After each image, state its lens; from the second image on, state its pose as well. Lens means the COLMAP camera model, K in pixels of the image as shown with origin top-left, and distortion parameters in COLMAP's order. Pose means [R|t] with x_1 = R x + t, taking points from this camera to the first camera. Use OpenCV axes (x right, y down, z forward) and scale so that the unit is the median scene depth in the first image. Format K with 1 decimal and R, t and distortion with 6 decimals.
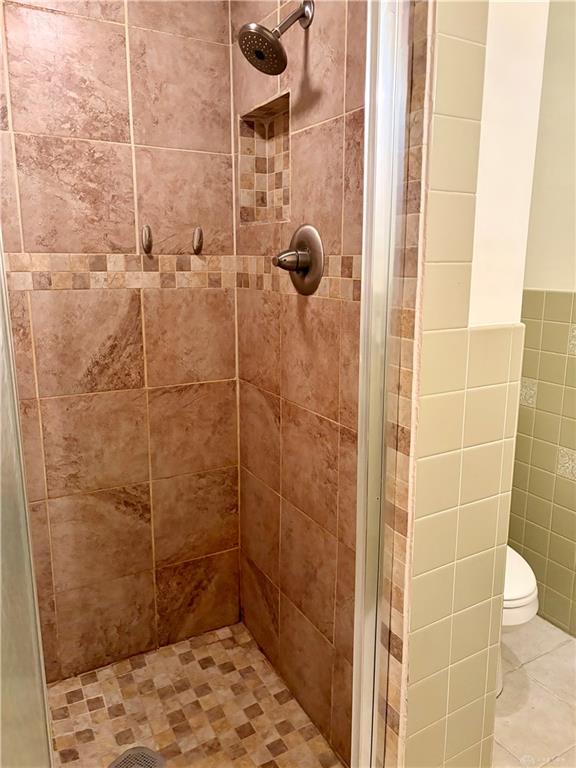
lens RADIAL K [[581.3, 0, 288.7], [0, 581.3, 380.3], [0, 0, 1]] dist [0.048441, -0.029959]
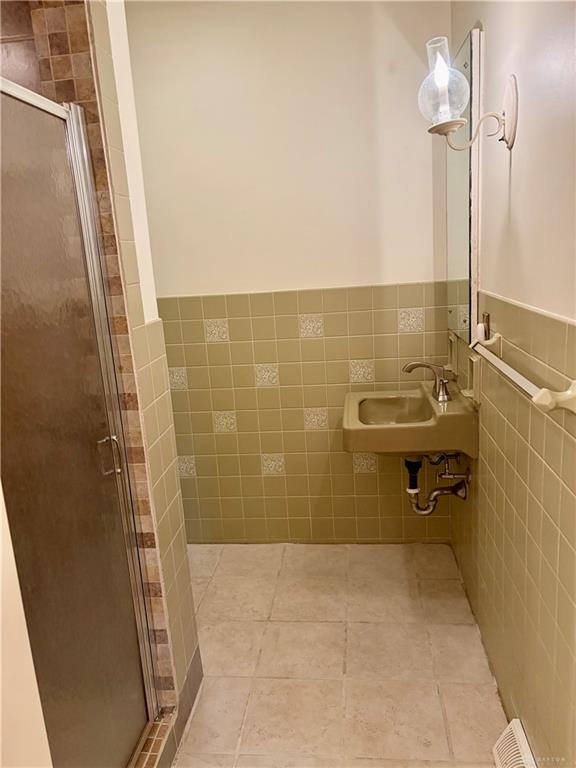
lens RADIAL K [[581.3, 0, 287.1], [0, 581.3, 385.3], [0, 0, 1]] dist [0.048441, -0.029959]
pose [[0.589080, -0.209477, 0.780451, -0.784818], [0.225313, 0.970092, 0.090313, 0.016927], [-0.776028, 0.122644, 0.618659, -0.280366]]
